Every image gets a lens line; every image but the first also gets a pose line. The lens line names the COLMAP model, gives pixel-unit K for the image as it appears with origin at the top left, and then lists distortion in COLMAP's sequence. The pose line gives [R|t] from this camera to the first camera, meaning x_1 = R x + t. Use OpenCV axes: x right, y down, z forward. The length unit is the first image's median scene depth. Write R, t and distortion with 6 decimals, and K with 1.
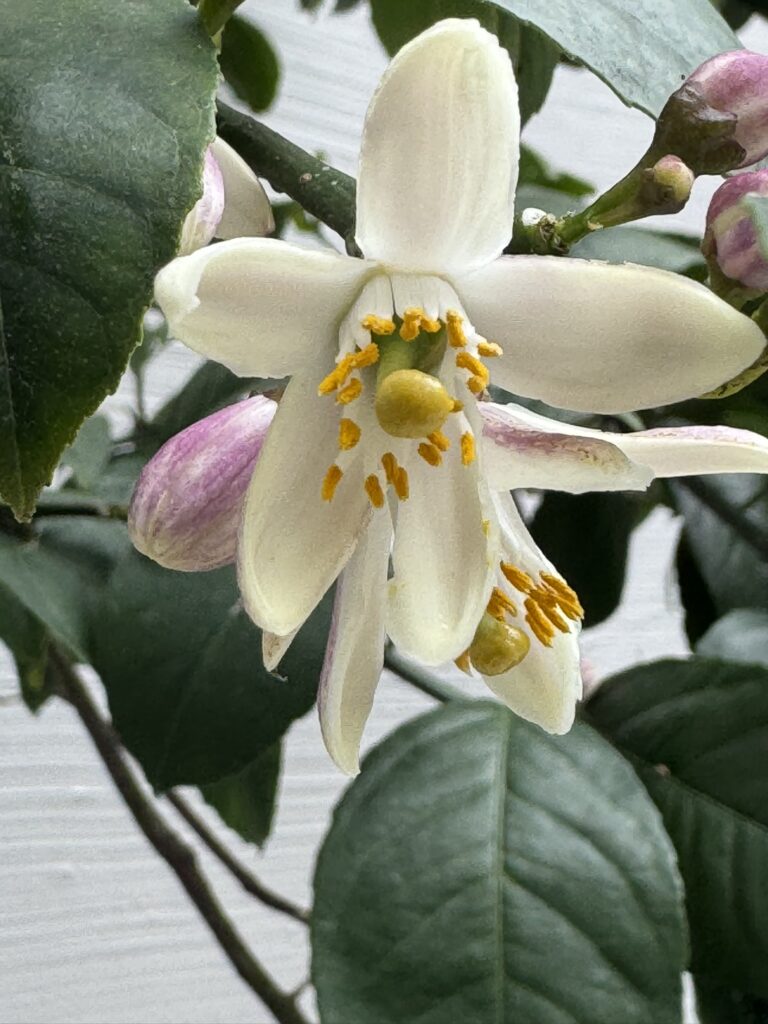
lens RADIAL K [[1911.0, 0, 384.5], [0, 1911.0, 514.1], [0, 0, 1]] dist [-0.007518, 0.000000]
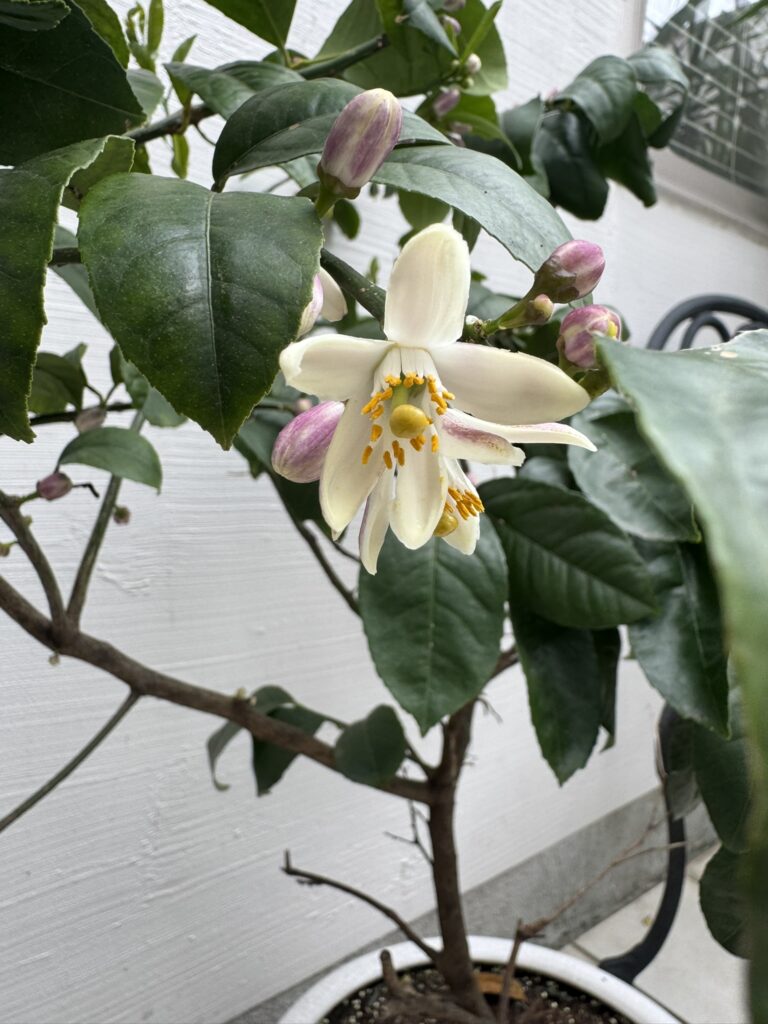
lens RADIAL K [[743.7, 0, 382.8], [0, 743.7, 506.6], [0, 0, 1]] dist [-0.012621, 0.002446]
pose [[0.999052, 0.042132, -0.010982, 0.000234], [-0.040232, 0.989738, 0.137111, -0.060635], [0.016647, -0.136539, 0.990495, 0.176307]]
